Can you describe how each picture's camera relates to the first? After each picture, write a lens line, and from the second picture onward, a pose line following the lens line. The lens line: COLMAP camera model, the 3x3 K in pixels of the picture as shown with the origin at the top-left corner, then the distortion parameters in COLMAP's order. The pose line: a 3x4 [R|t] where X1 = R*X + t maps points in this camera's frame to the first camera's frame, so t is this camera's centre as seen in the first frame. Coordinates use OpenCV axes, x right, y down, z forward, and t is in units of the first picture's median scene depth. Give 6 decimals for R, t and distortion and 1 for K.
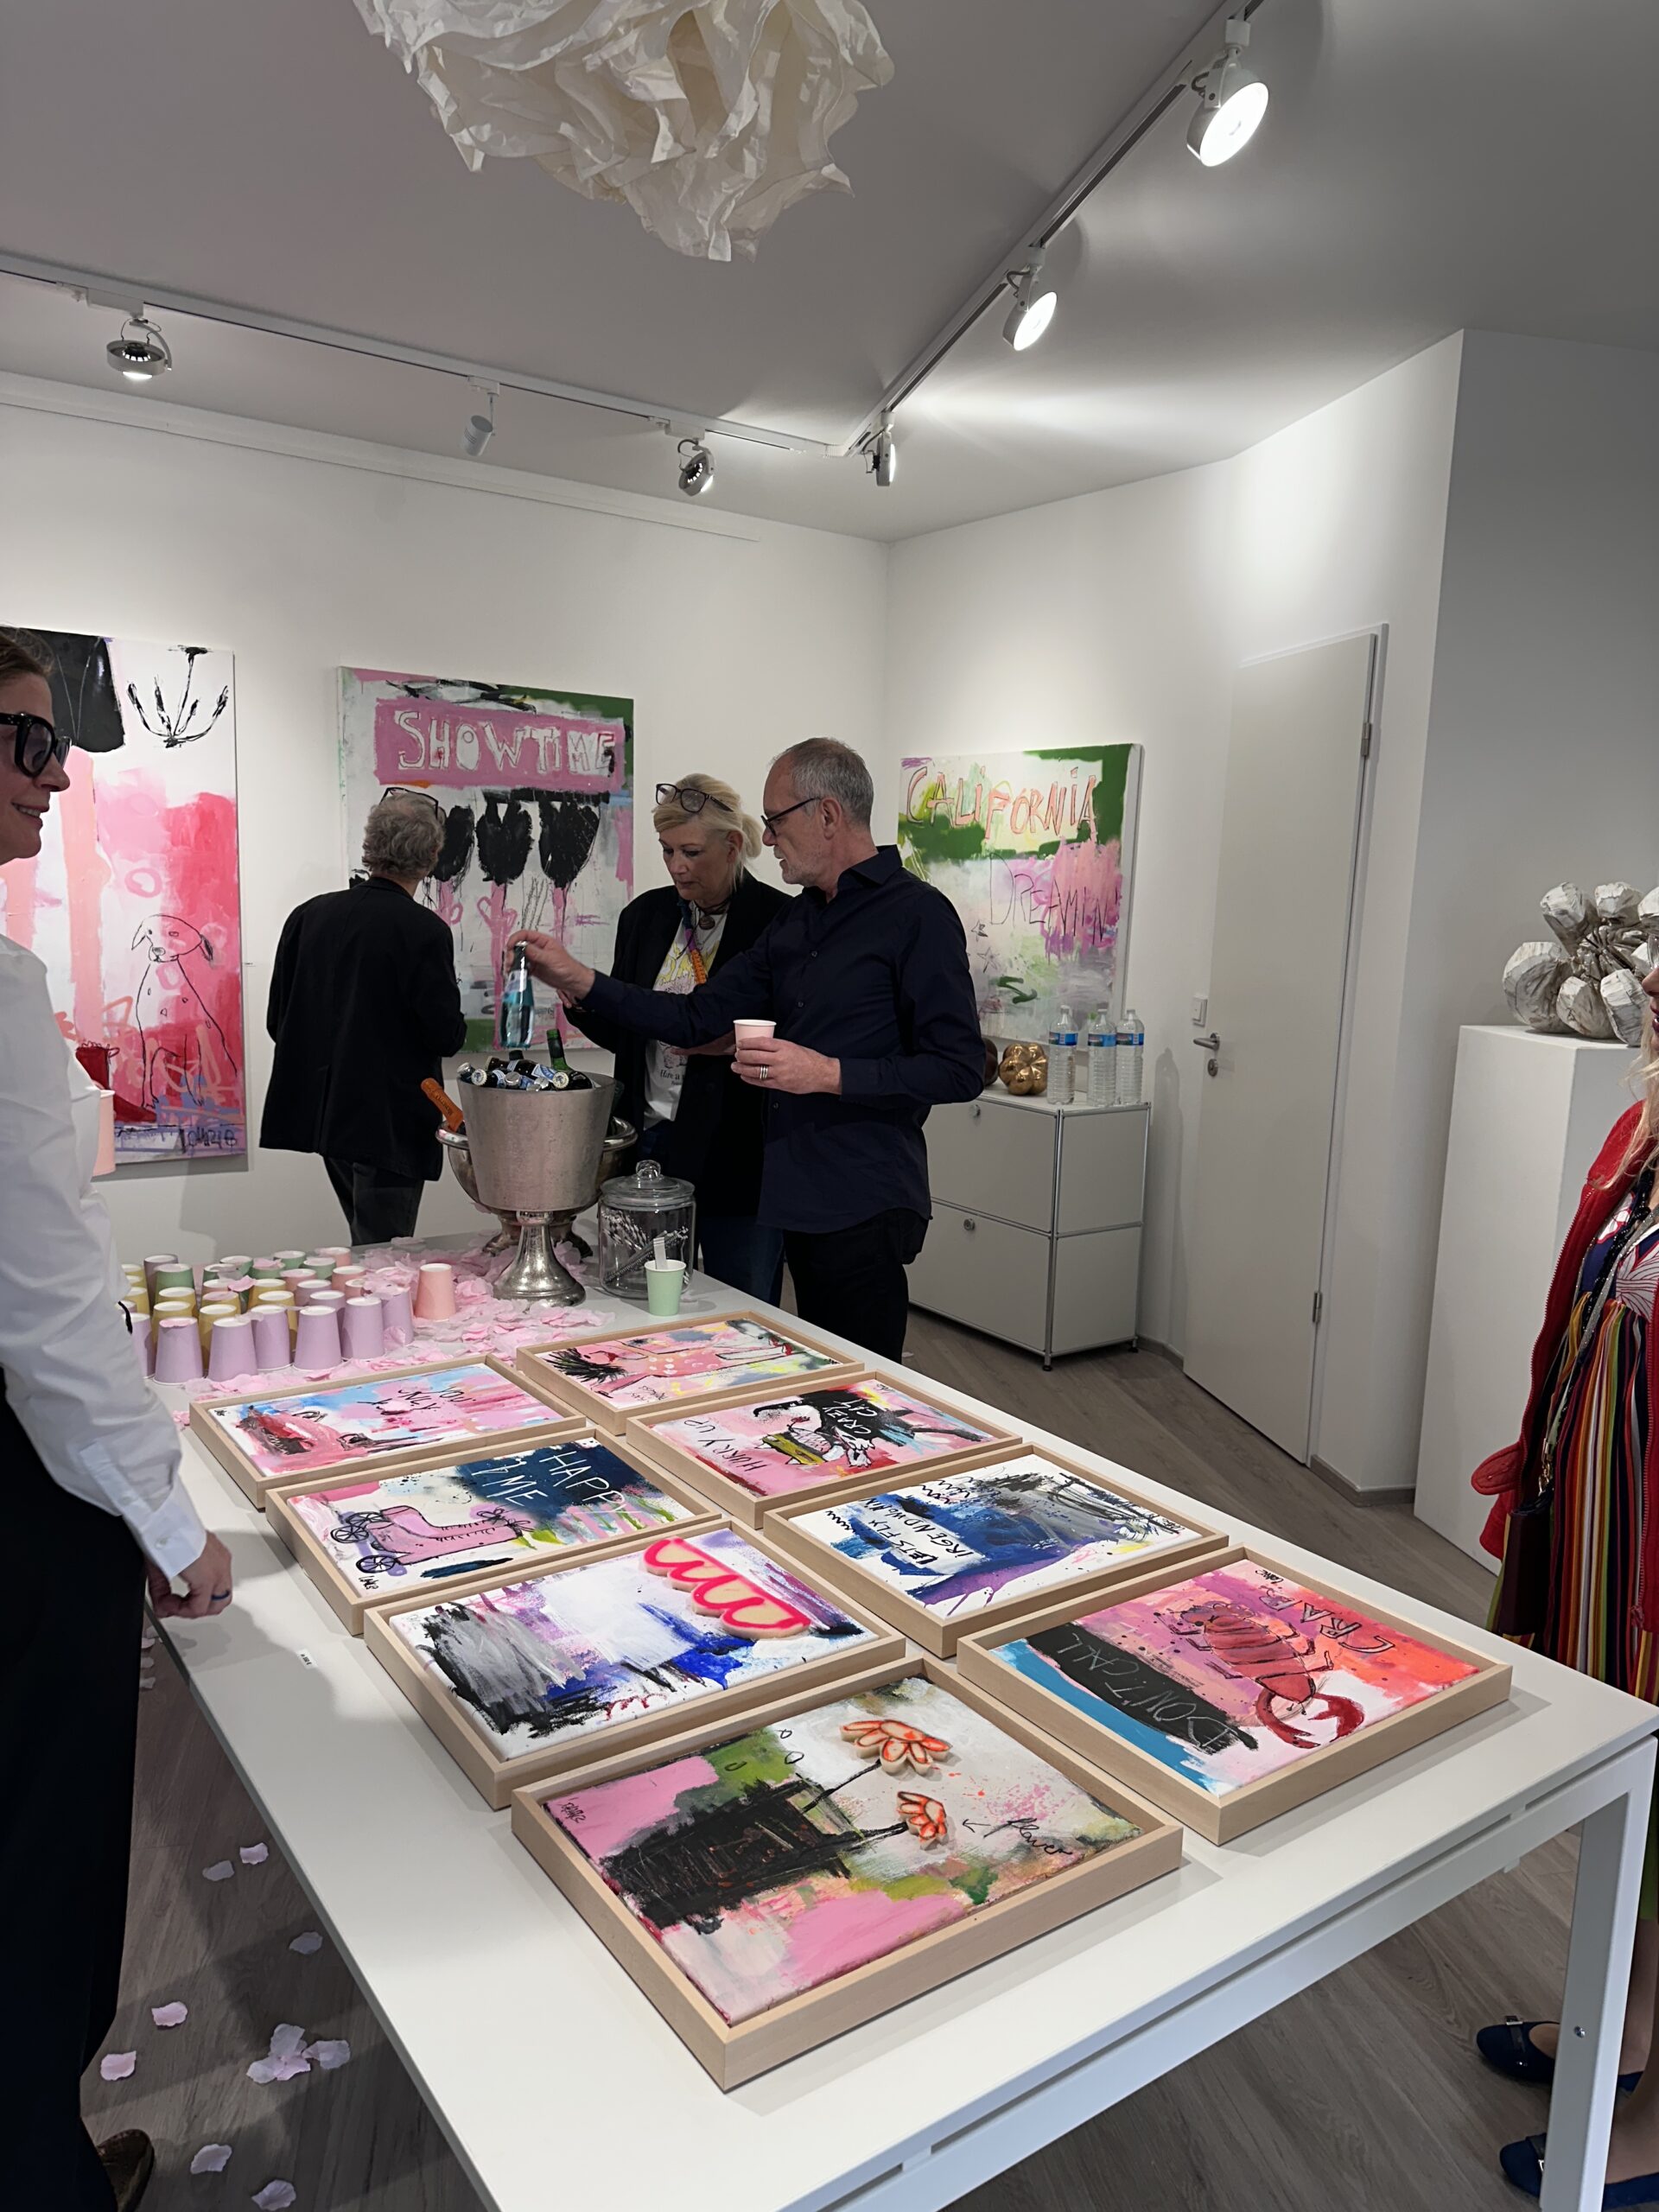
lens RADIAL K [[1554.4, 0, 867.3], [0, 1554.4, 1122.7], [0, 0, 1]] dist [0.204941, -0.280647]
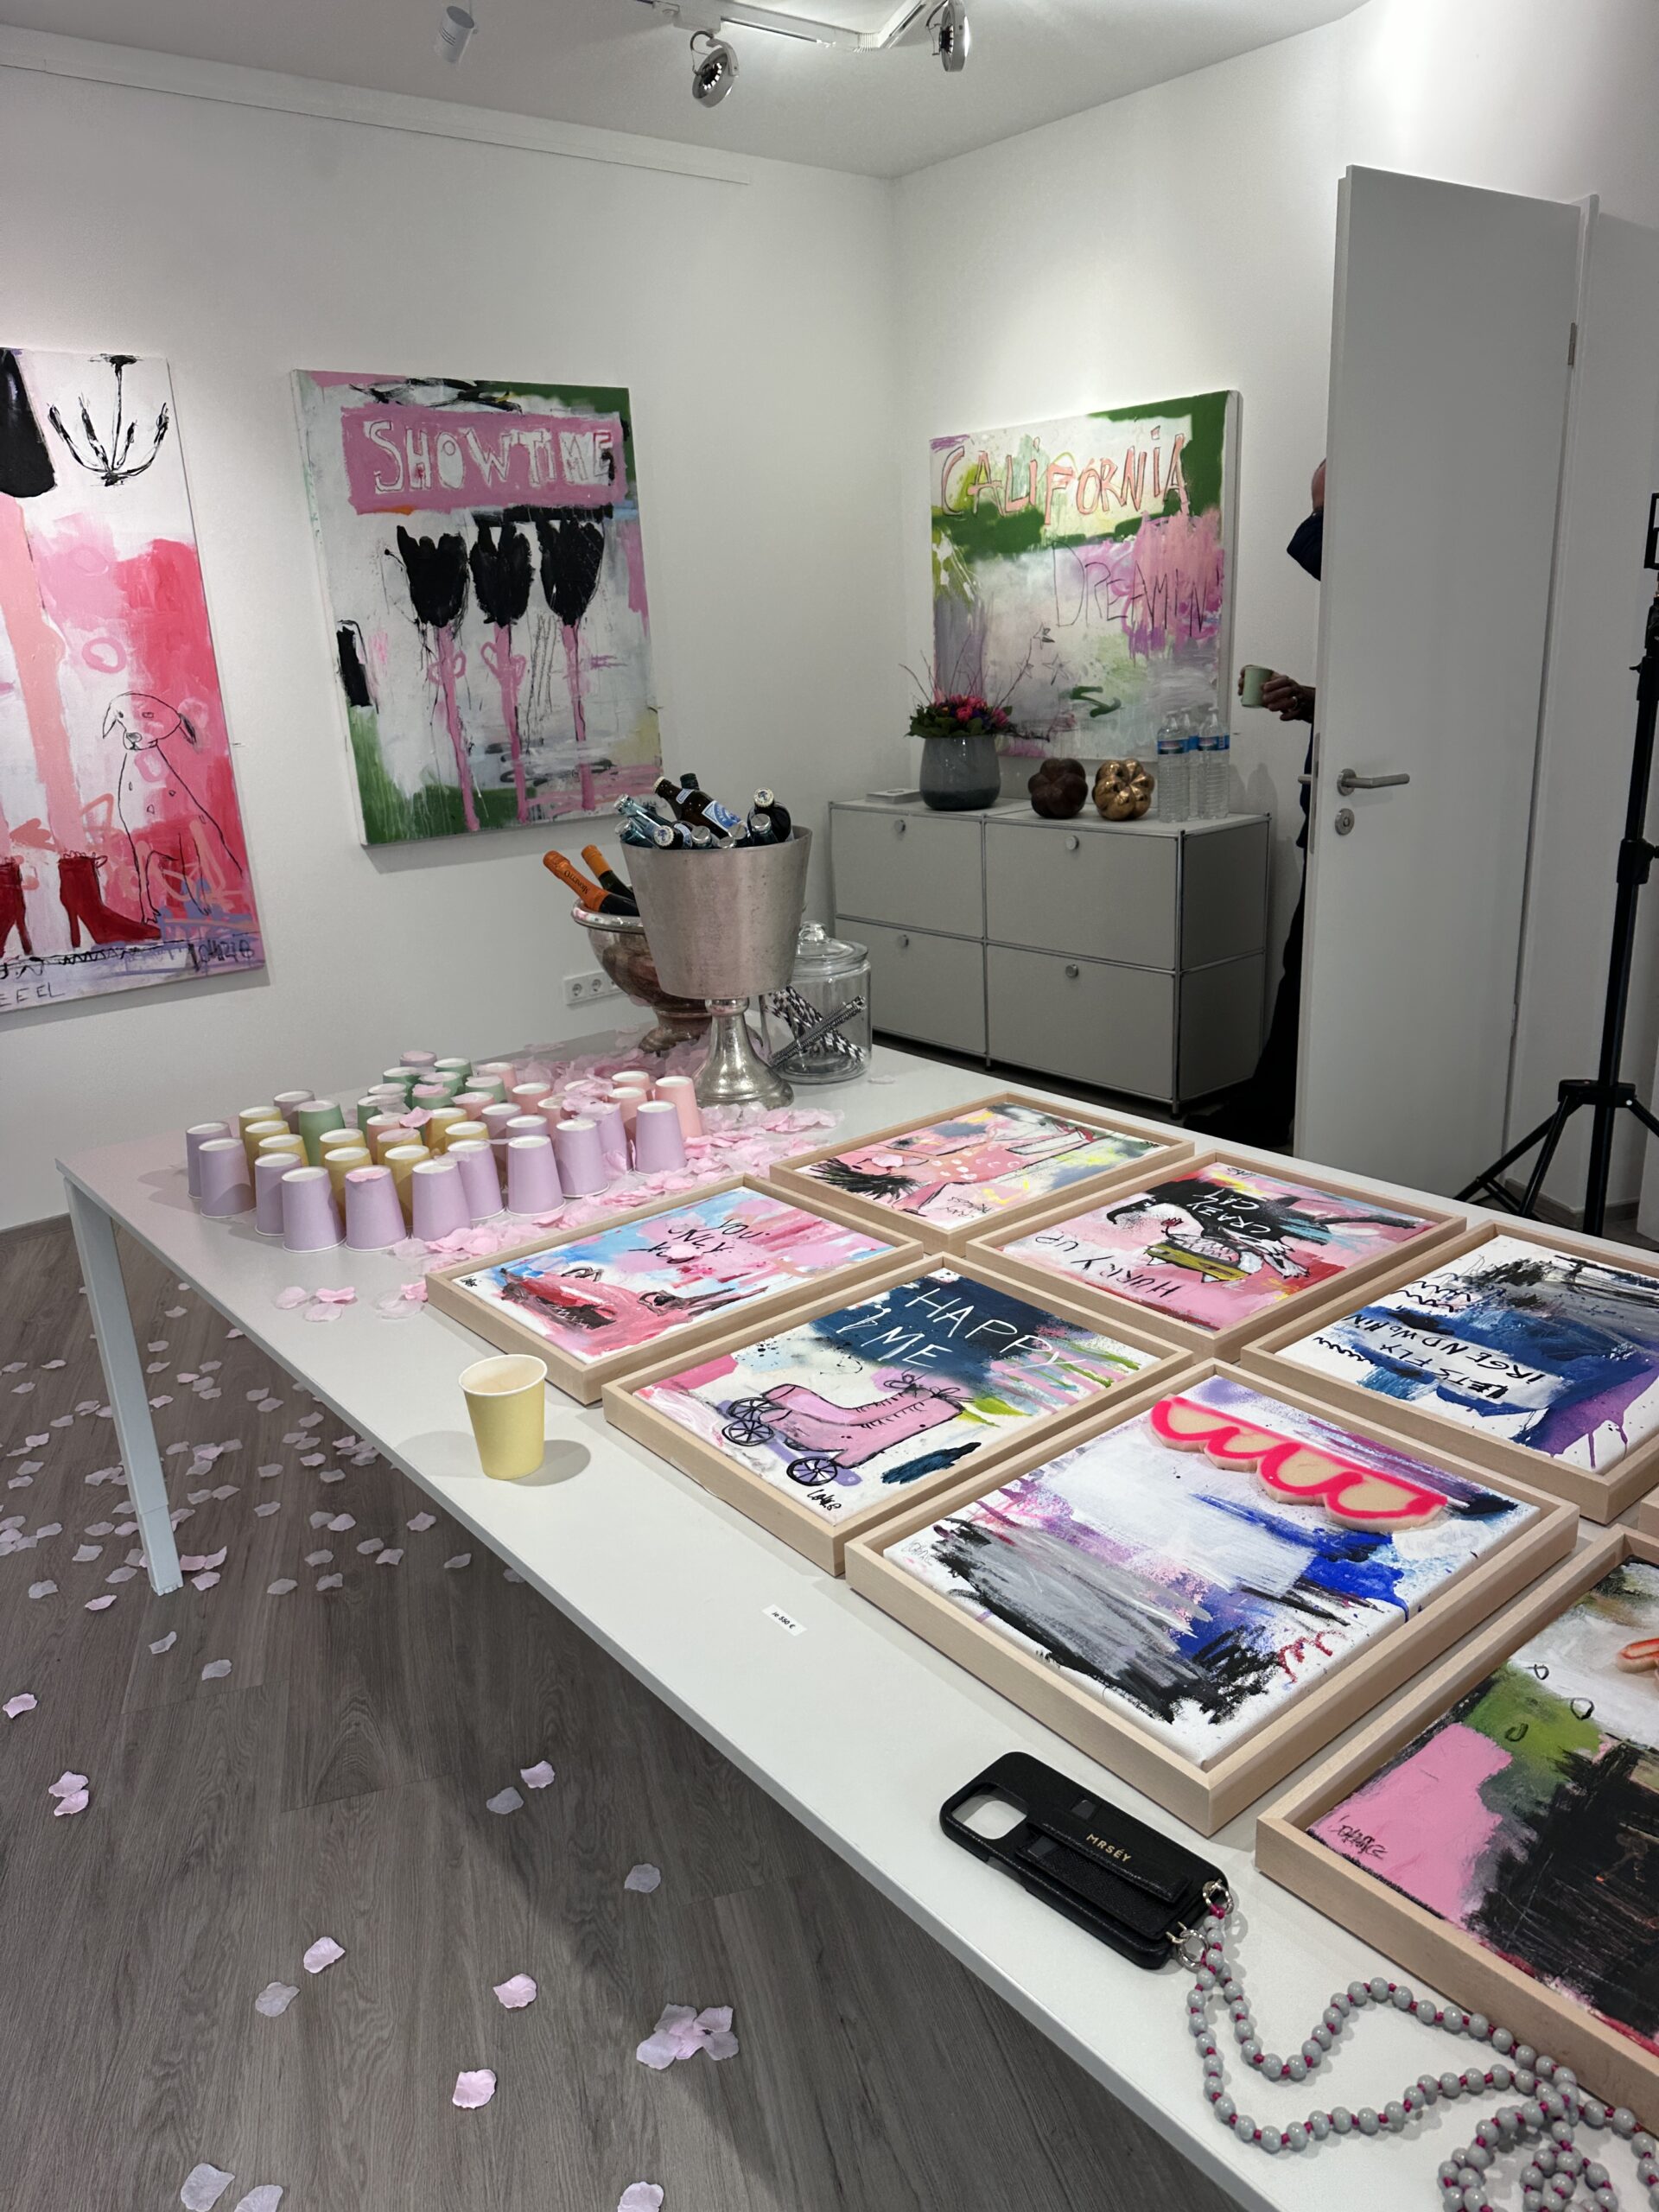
lens RADIAL K [[1530.4, 0, 829.5], [0, 1530.4, 1106.0], [0, 0, 1]] dist [0.063109, -0.046027]
pose [[0.993542, -0.100906, 0.051882, -0.139823], [0.092412, 0.984961, 0.145983, 0.000196], [-0.065832, -0.140246, 0.987926, 0.134002]]
